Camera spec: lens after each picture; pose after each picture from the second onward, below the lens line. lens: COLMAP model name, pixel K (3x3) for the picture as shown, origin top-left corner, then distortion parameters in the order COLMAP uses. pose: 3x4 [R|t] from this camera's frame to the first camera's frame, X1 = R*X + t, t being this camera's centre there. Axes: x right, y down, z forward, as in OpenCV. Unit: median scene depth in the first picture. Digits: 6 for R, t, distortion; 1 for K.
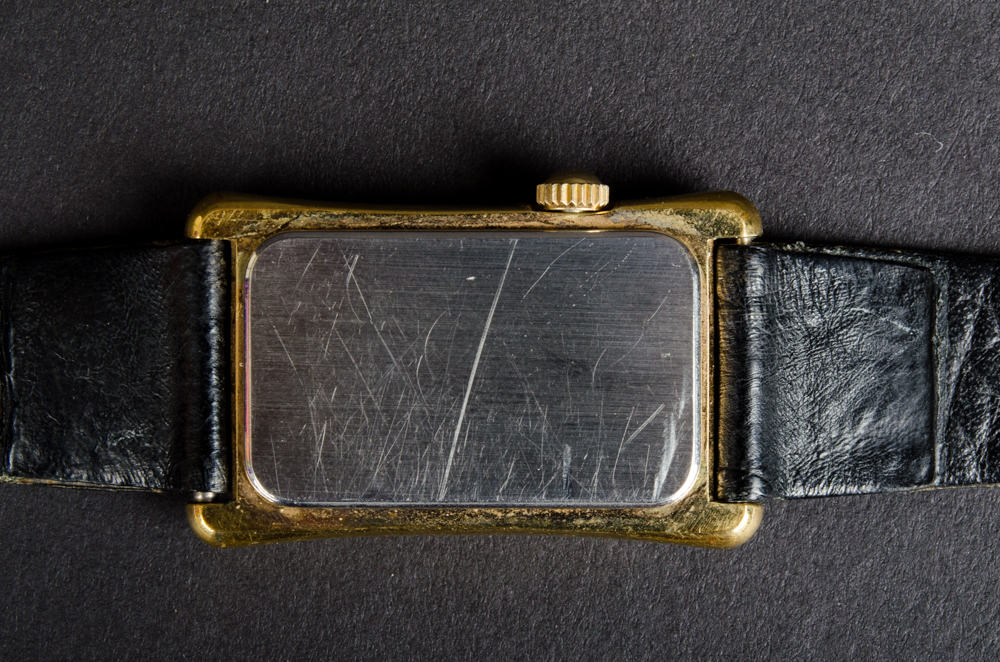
lens RADIAL K [[2375.8, 0, 505.7], [0, 2375.8, 332.2], [0, 0, 1]] dist [0.103156, 0.000000]
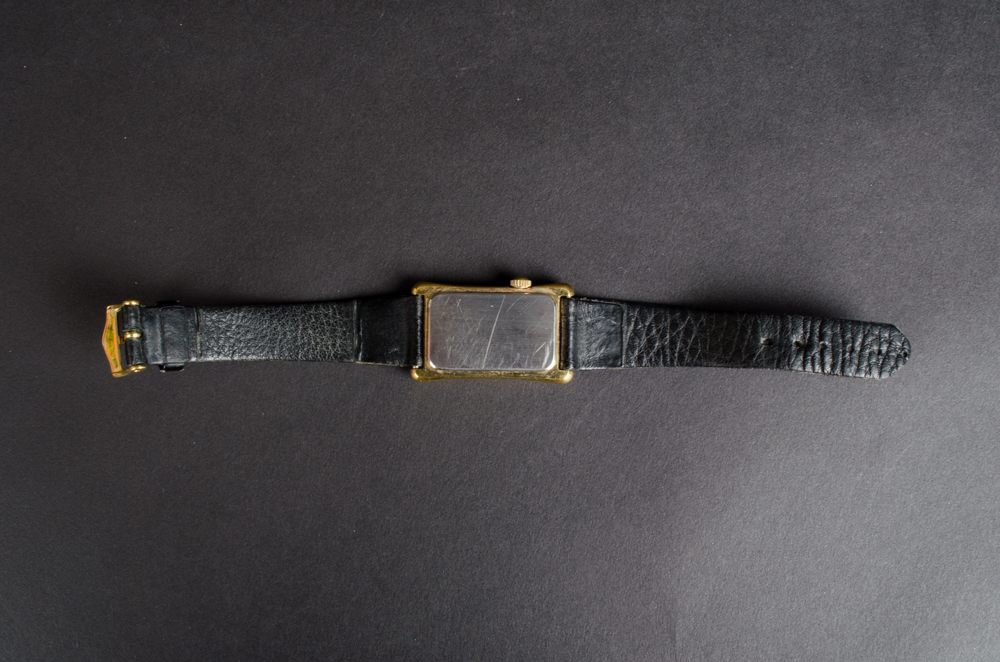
lens RADIAL K [[1026.5, 0, 491.2], [0, 1026.5, 330.0], [0, 0, 1]] dist [0.002025, 0.000000]
pose [[0.999916, 0.012530, 0.003422, -0.020162], [-0.012447, 0.999652, -0.023259, 0.047800], [-0.003712, 0.023214, 0.999724, -0.528119]]
